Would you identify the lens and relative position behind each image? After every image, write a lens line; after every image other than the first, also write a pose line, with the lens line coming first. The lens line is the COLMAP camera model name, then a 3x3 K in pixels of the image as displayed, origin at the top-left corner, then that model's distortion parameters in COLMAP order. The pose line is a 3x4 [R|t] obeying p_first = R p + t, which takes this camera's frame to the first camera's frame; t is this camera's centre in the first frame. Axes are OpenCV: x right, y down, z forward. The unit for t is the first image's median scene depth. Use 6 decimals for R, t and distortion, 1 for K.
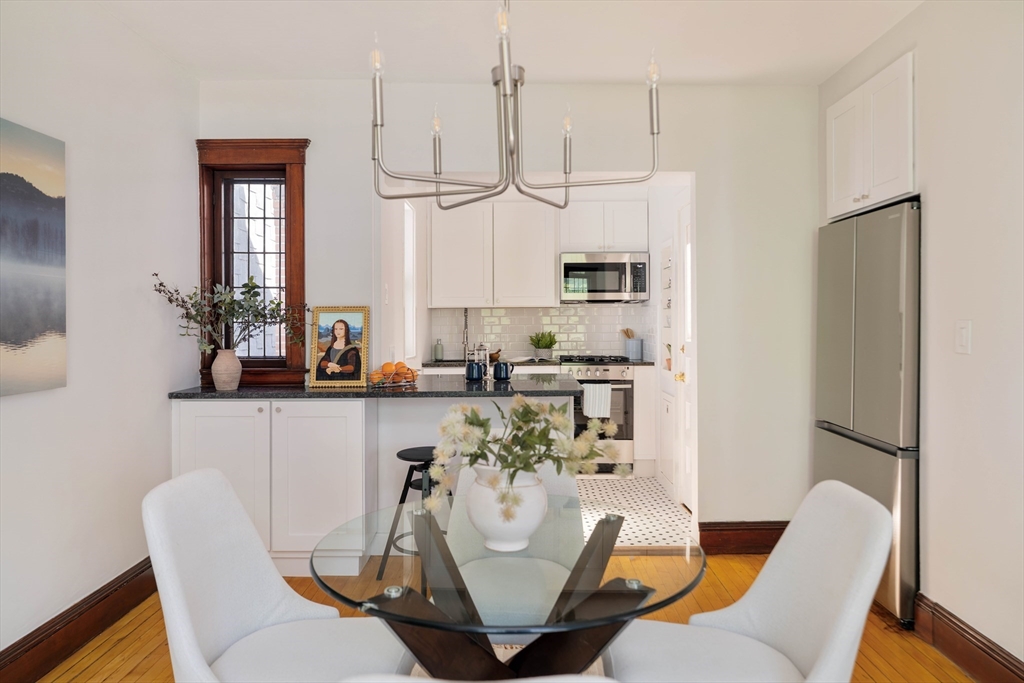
lens RADIAL K [[673.9, 0, 513.5], [0, 673.9, 331.2], [0, 0, 1]] dist [0.008134, 0.003500]
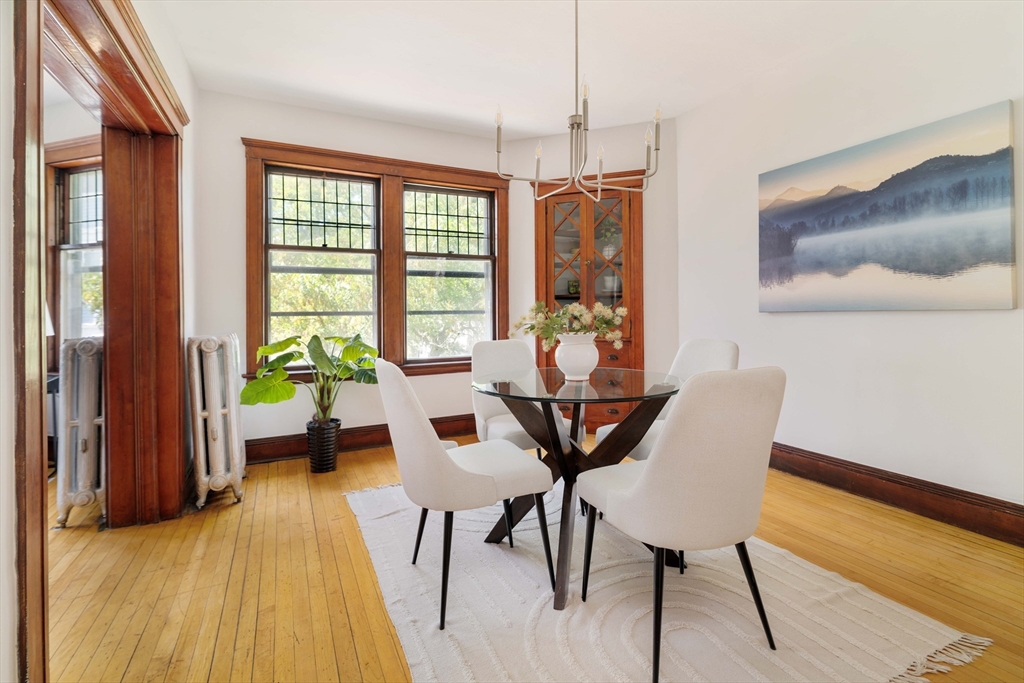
lens RADIAL K [[467.6, 0, 524.0], [0, 467.6, 317.1], [0, 0, 1]] dist [-0.007608, 0.001640]
pose [[-0.885687, 0.016633, -0.463985, 0.311896], [0.004673, 0.999627, 0.026915, 0.048576], [0.464259, 0.021670, -0.885434, 0.912652]]
